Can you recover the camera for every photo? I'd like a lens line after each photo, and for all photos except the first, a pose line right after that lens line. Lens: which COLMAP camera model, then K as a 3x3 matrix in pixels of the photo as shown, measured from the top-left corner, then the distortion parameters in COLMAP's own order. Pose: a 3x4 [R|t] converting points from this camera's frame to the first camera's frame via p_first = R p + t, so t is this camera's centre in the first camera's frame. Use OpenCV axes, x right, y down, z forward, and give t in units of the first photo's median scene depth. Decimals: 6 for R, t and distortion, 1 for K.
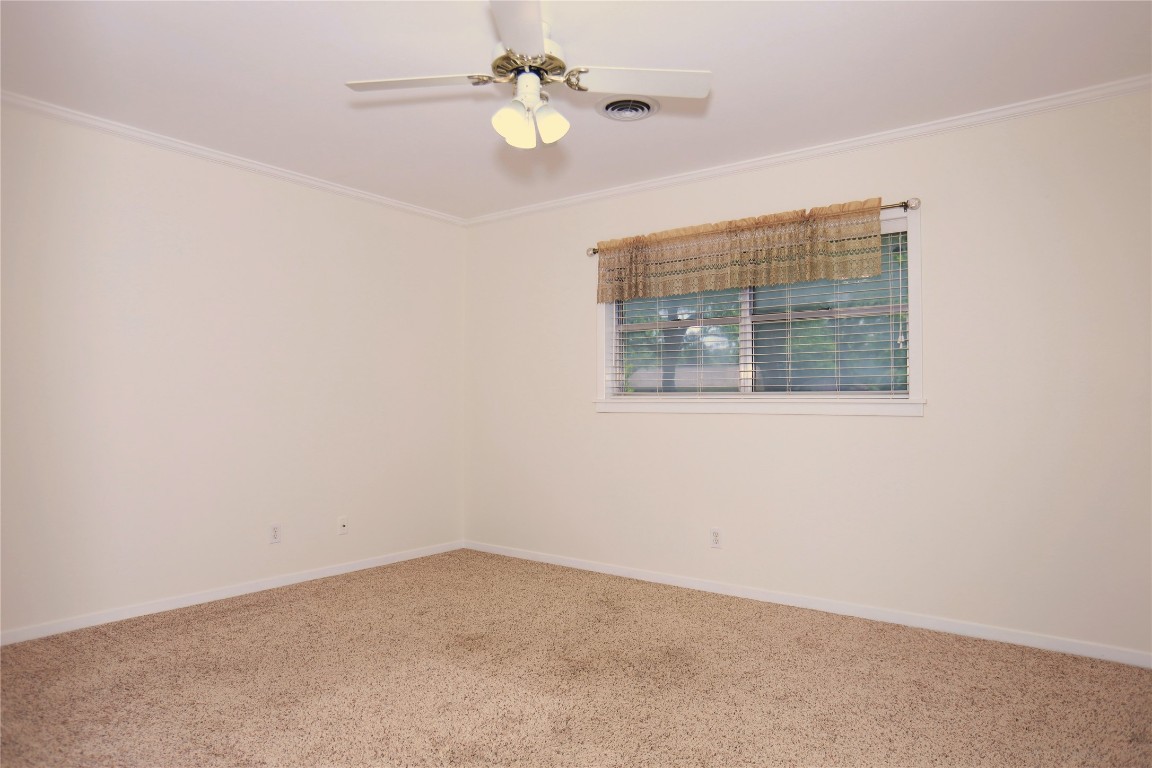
lens RADIAL K [[763.5, 0, 573.2], [0, 763.5, 387.5], [0, 0, 1]] dist [-0.046387, 0.002979]
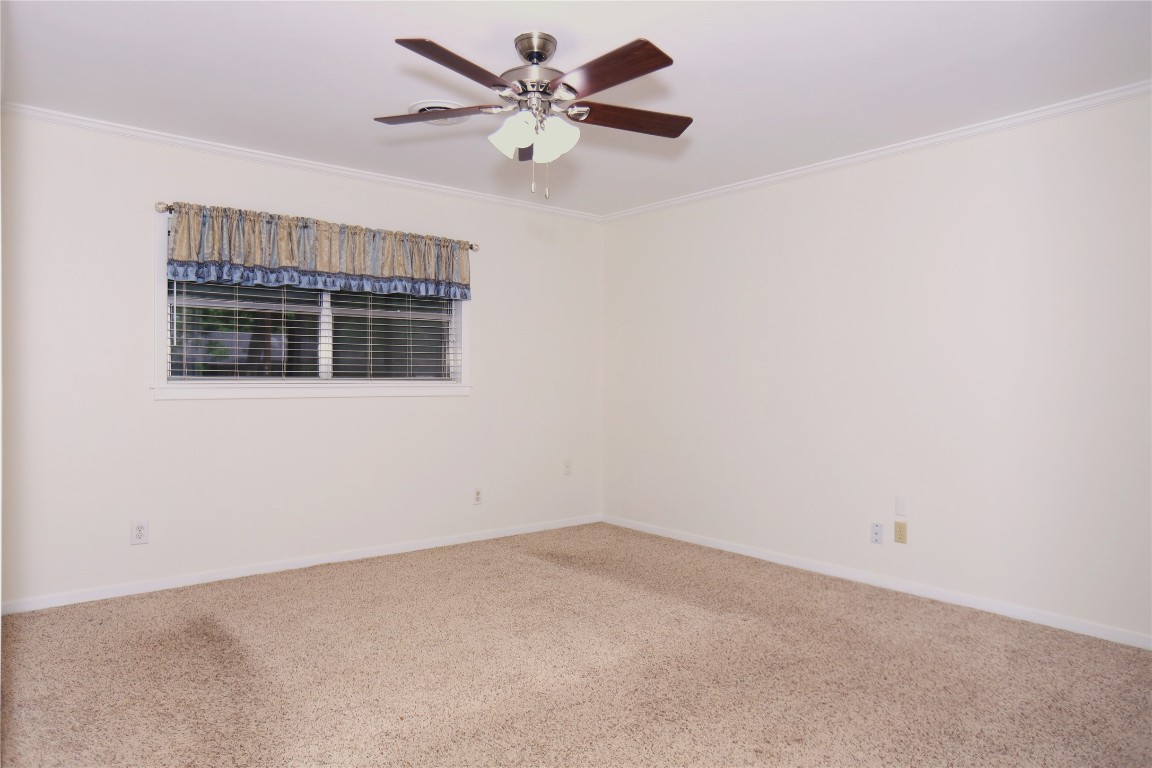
lens RADIAL K [[763.5, 0, 573.2], [0, 763.5, 387.5], [0, 0, 1]] dist [-0.046387, 0.002979]
pose [[0.180417, -0.004956, 0.983578, -0.779086], [-0.010067, 0.999926, 0.006885, 0.009807], [-0.983539, -0.011144, 0.180354, 0.454091]]
